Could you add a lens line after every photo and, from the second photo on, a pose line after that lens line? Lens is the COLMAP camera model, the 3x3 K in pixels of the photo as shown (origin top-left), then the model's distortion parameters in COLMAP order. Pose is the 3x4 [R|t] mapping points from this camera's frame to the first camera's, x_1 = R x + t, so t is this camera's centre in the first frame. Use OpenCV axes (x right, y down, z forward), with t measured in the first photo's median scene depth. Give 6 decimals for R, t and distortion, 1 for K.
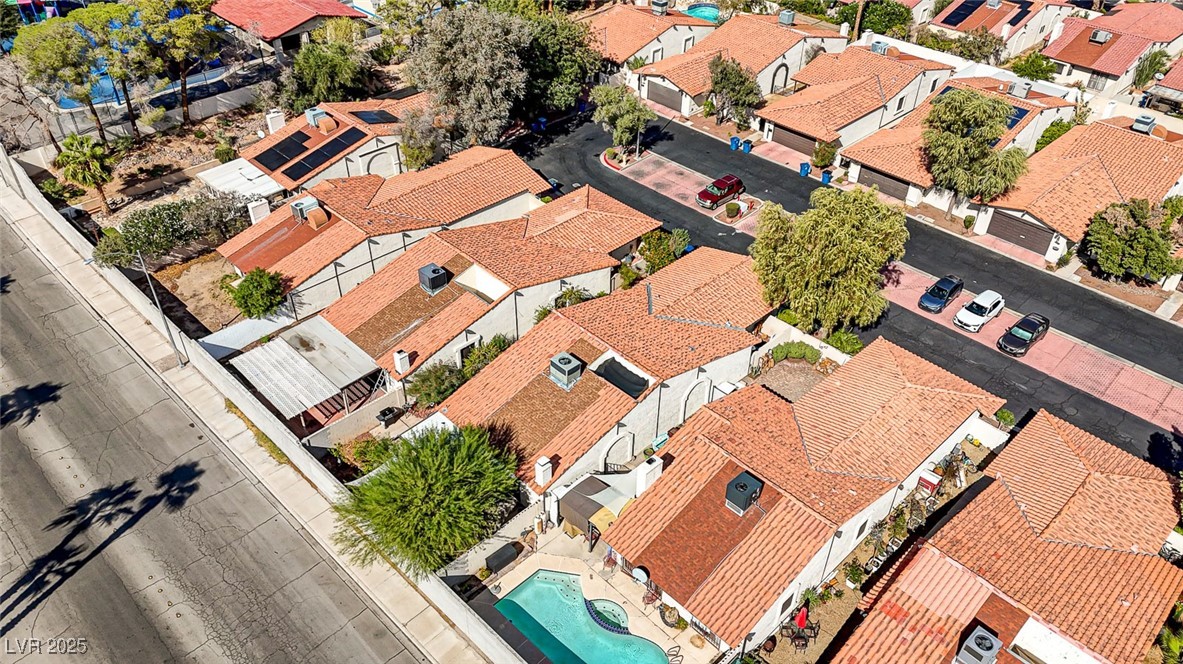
lens RADIAL K [[871.2, 0, 594.2], [0, 871.2, 333.7], [0, 0, 1]] dist [0.078087, -0.076243]
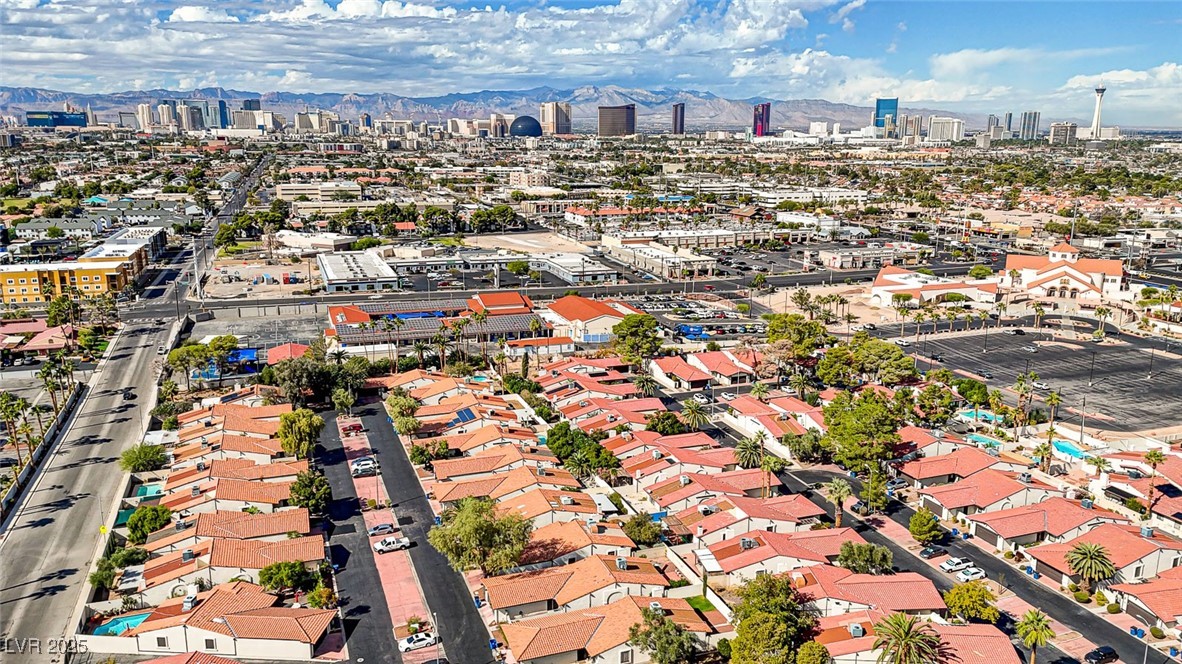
lens RADIAL K [[870.4, 0, 593.7], [0, 870.4, 333.7], [0, 0, 1]] dist [0.078087, -0.076243]
pose [[0.908534, 0.080504, -0.409983, 1.920072], [-0.249134, 0.892115, -0.376913, 0.405928], [0.335409, 0.444579, 0.830572, -1.096671]]
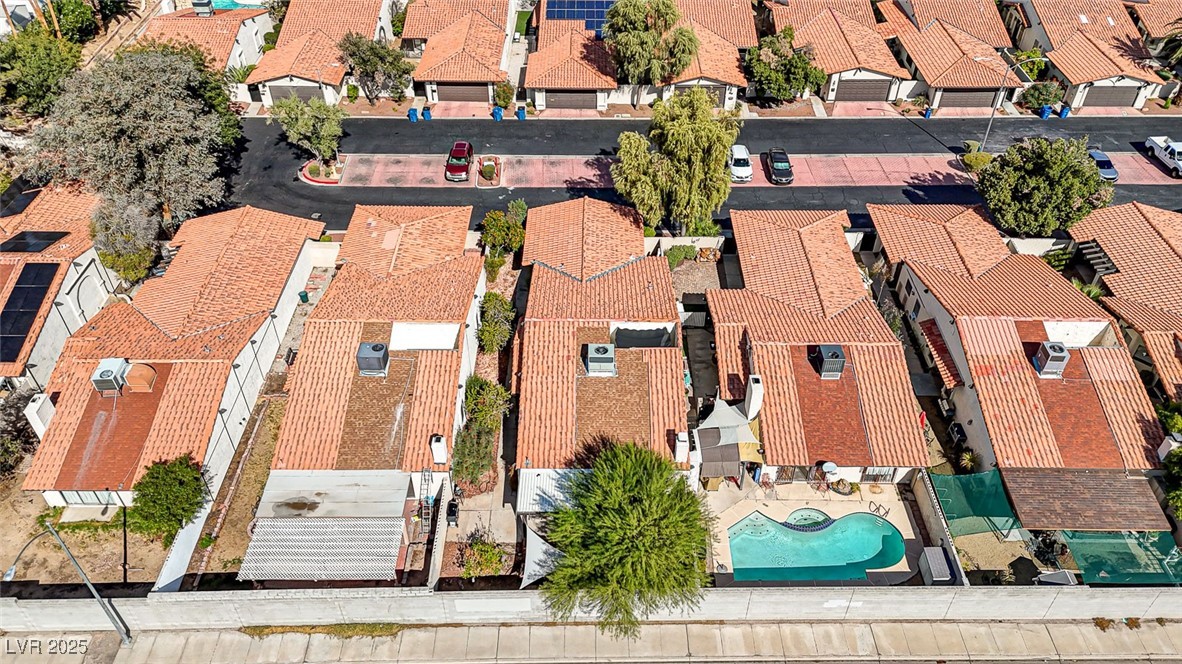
lens RADIAL K [[869.3, 0, 594.5], [0, 869.3, 333.6], [0, 0, 1]] dist [0.086551, -0.083465]
pose [[0.700111, -0.474015, 0.533999, -0.376007], [0.446116, 0.874311, 0.191211, -0.119350], [-0.557518, 0.104356, 0.823580, 0.143225]]
